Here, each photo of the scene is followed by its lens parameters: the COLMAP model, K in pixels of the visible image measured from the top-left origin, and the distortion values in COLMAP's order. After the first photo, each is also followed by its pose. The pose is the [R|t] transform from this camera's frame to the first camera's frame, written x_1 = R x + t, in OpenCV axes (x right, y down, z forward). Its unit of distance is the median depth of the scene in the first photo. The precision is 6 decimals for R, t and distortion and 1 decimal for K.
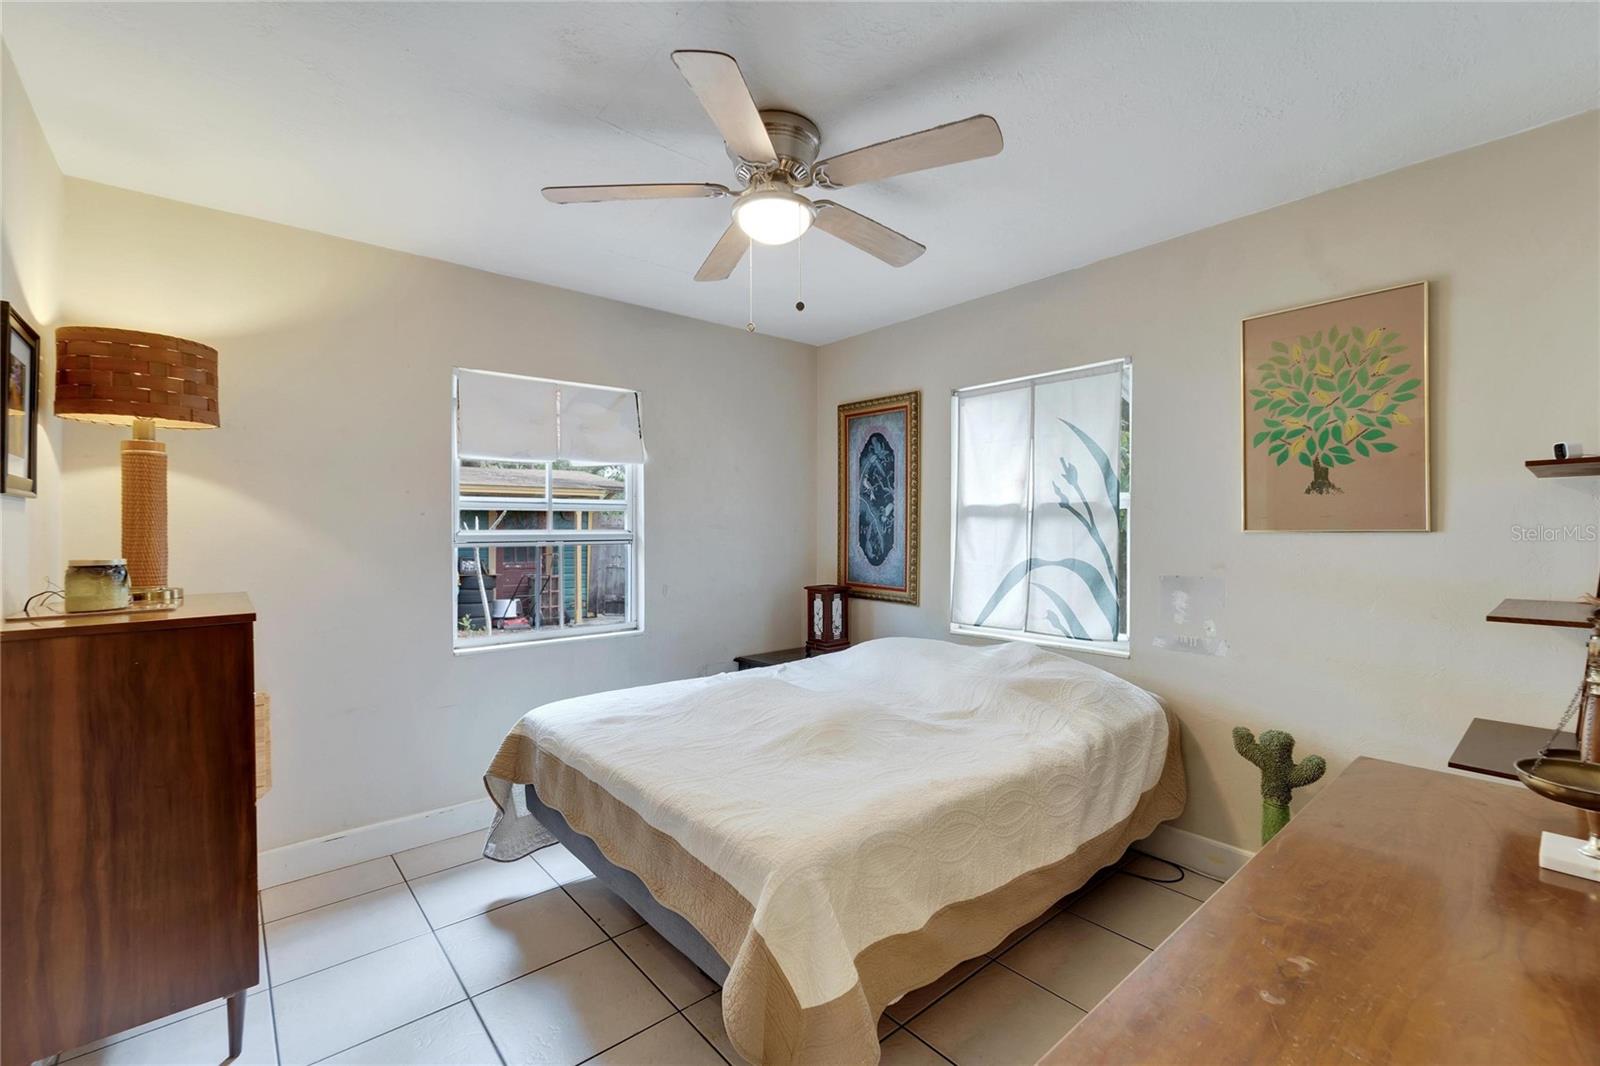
lens RADIAL K [[660.4, 0, 784.4], [0, 660.4, 528.6], [0, 0, 1]] dist [-0.000416, 0.000258]
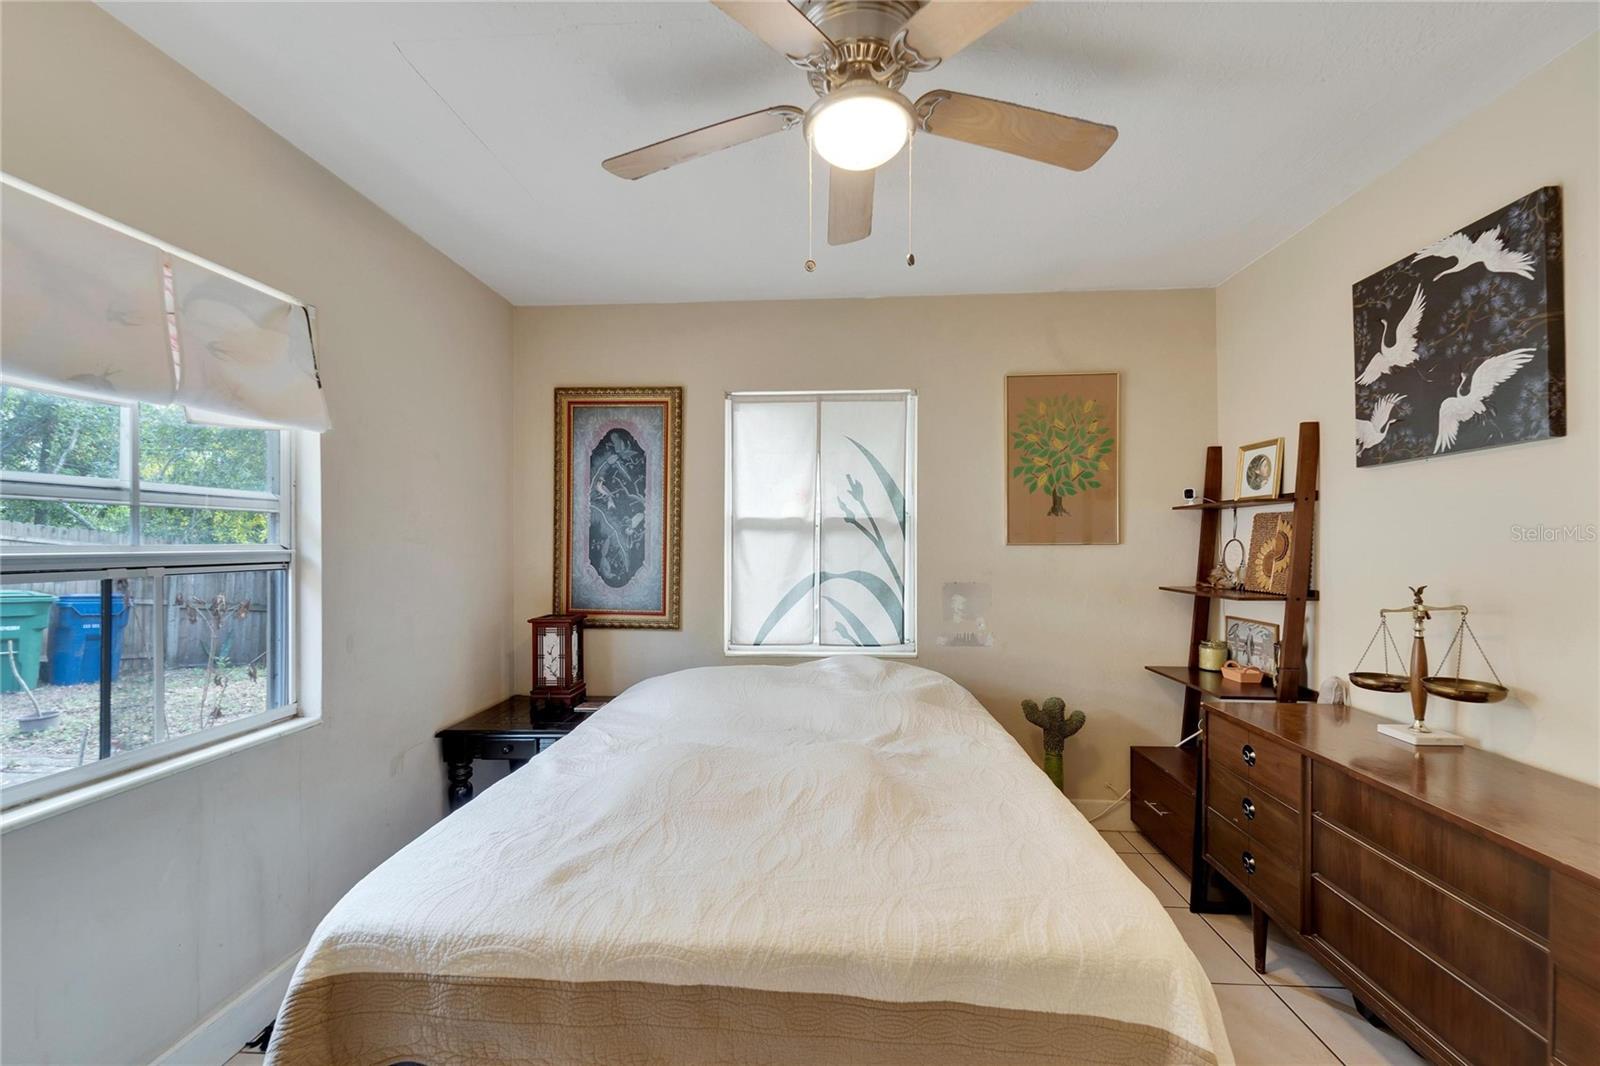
lens RADIAL K [[660.4, 0, 796.8], [0, 660.4, 542.6], [0, 0, 1]] dist [-0.000416, 0.000258]
pose [[0.698661, 0.001459, 0.715451, -0.375155], [0.001237, 0.999994, -0.003248, 0.003443], [-0.715452, 0.003154, 0.698655, 0.319773]]
